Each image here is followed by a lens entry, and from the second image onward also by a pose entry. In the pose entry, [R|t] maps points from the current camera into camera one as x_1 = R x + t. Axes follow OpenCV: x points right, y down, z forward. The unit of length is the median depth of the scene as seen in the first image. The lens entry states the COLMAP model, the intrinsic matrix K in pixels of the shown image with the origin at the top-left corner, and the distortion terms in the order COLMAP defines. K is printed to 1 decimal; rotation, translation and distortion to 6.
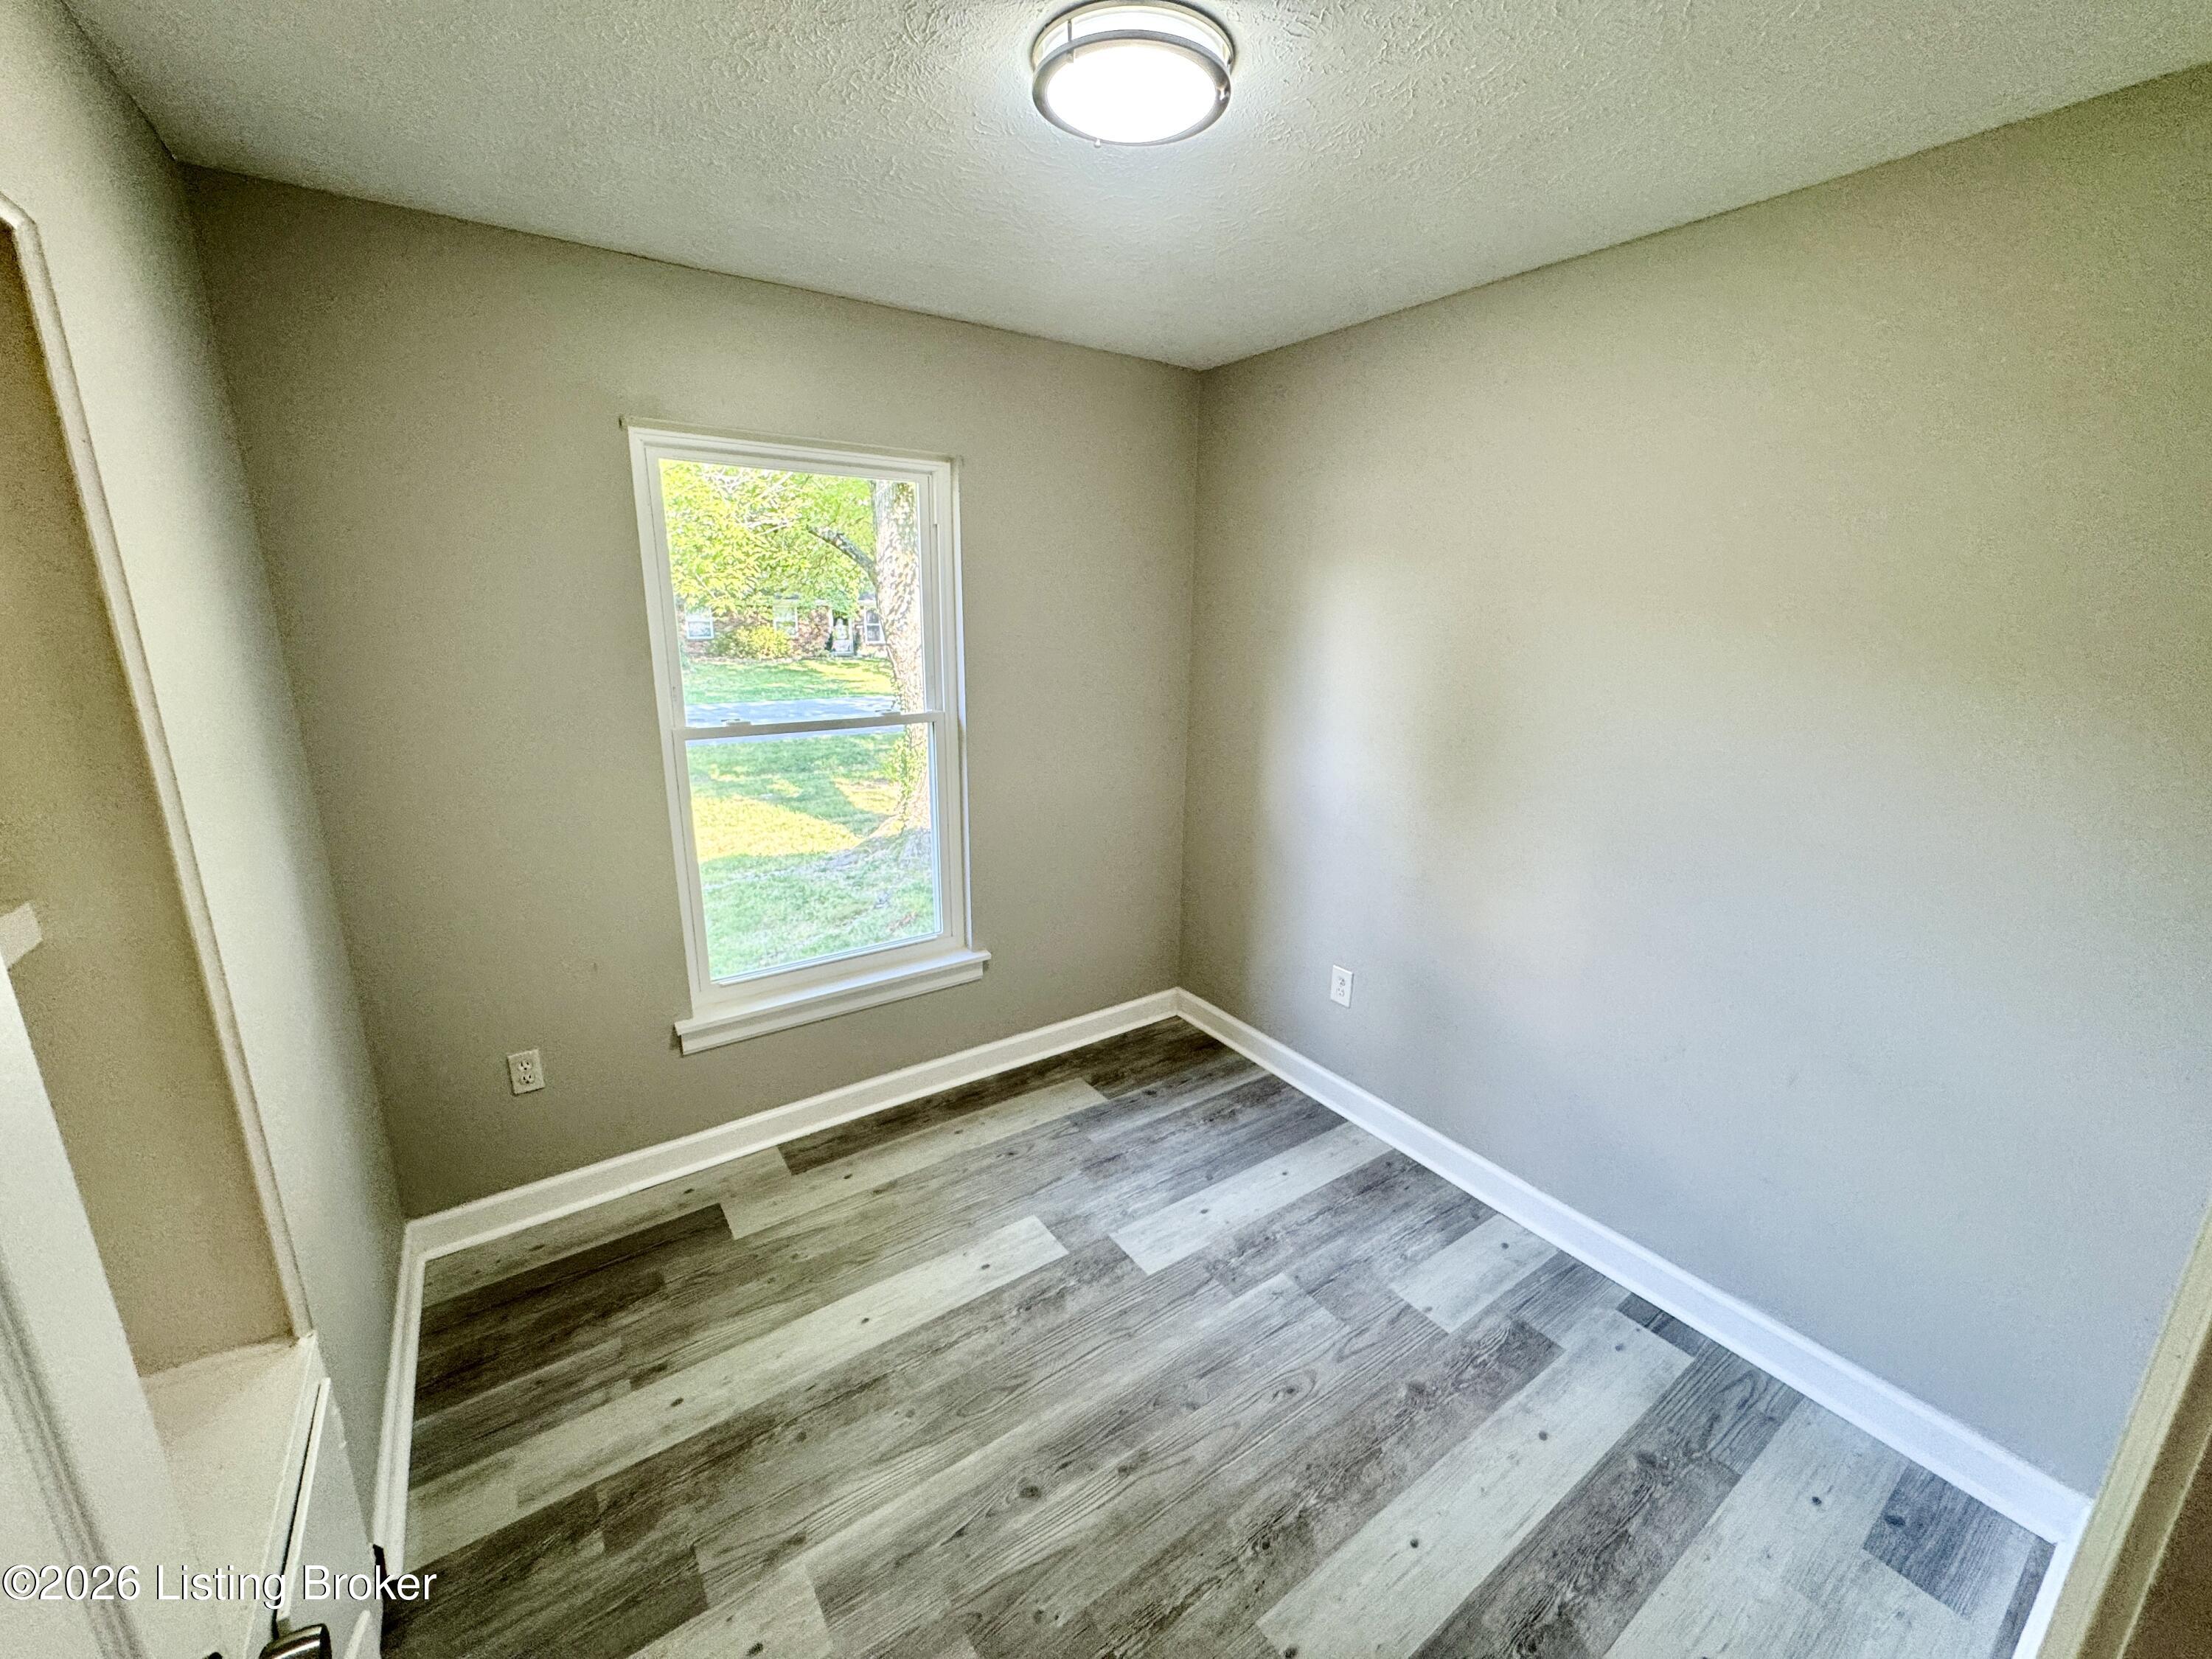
lens RADIAL K [[883.6, 0, 1104.4], [0, 883.6, 828.2], [0, 0, 1]] dist [-0.002622, 0.000138]
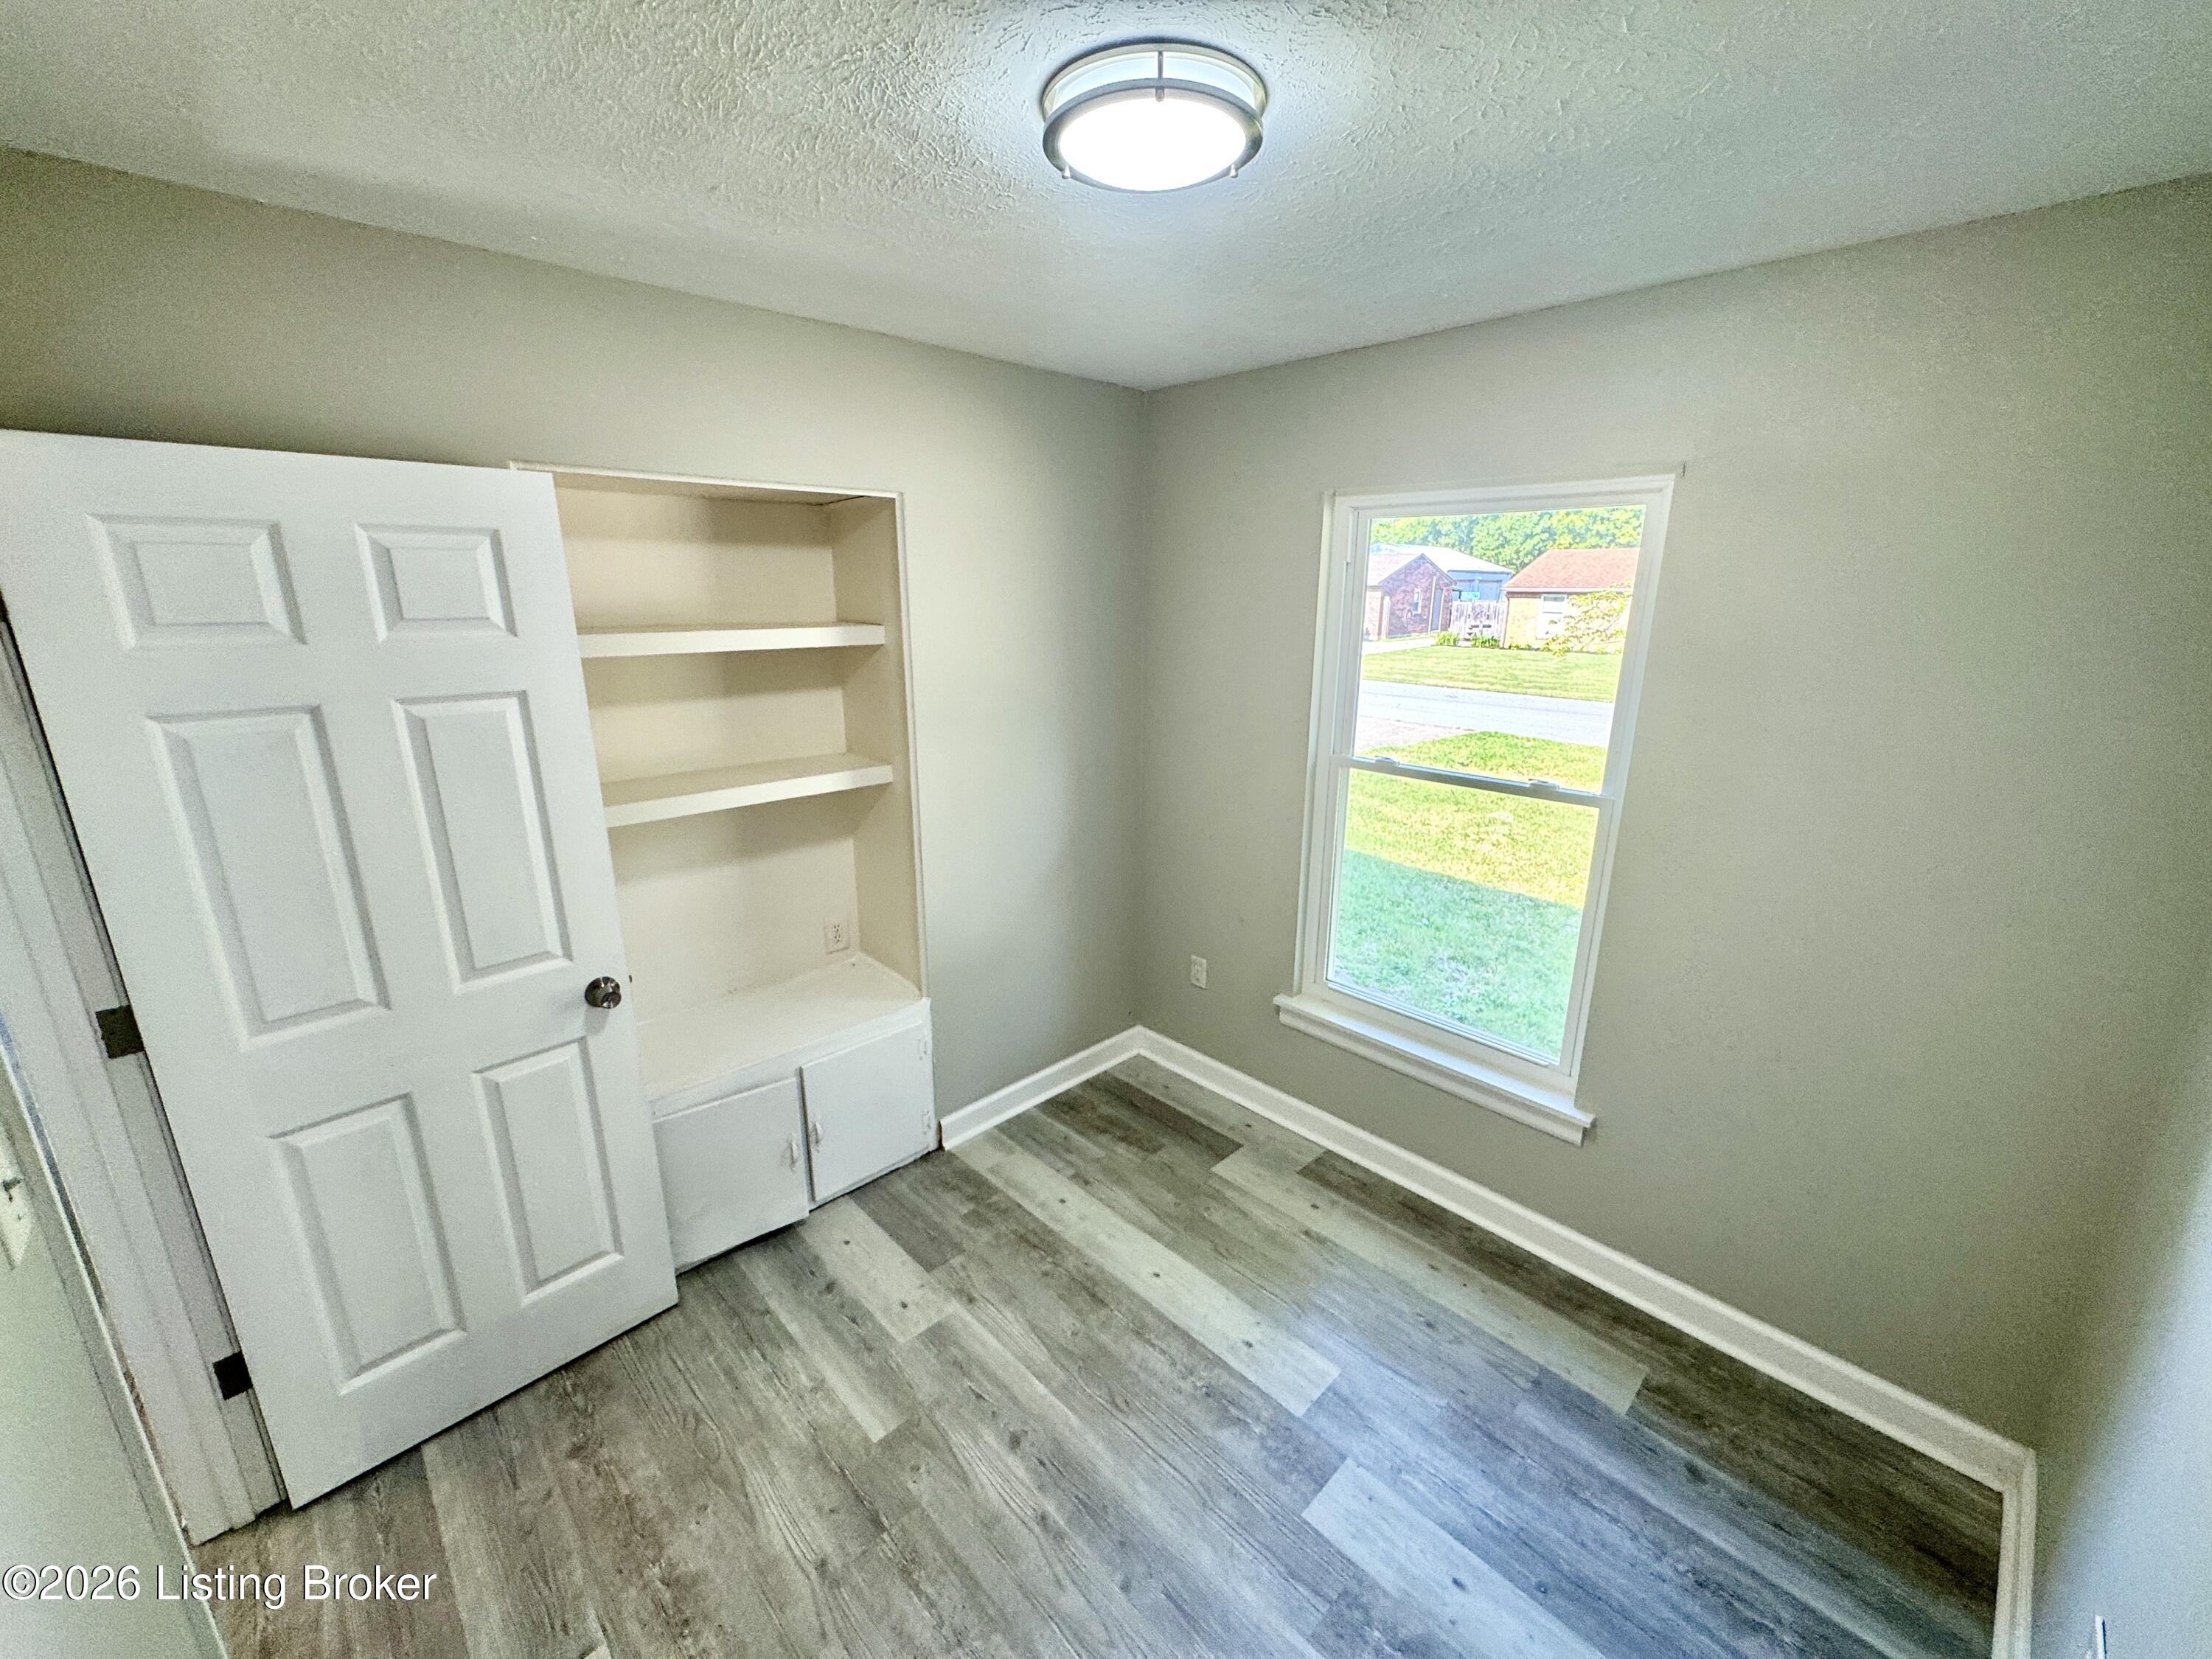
lens RADIAL K [[883.6, 0, 1104.4], [0, 883.6, 828.2], [0, 0, 1]] dist [-0.002622, 0.000138]
pose [[0.150924, 0.247589, -0.957038, 0.668066], [-0.244996, 0.947292, 0.206432, -0.212432], [0.957705, 0.203315, 0.203627, 0.573675]]
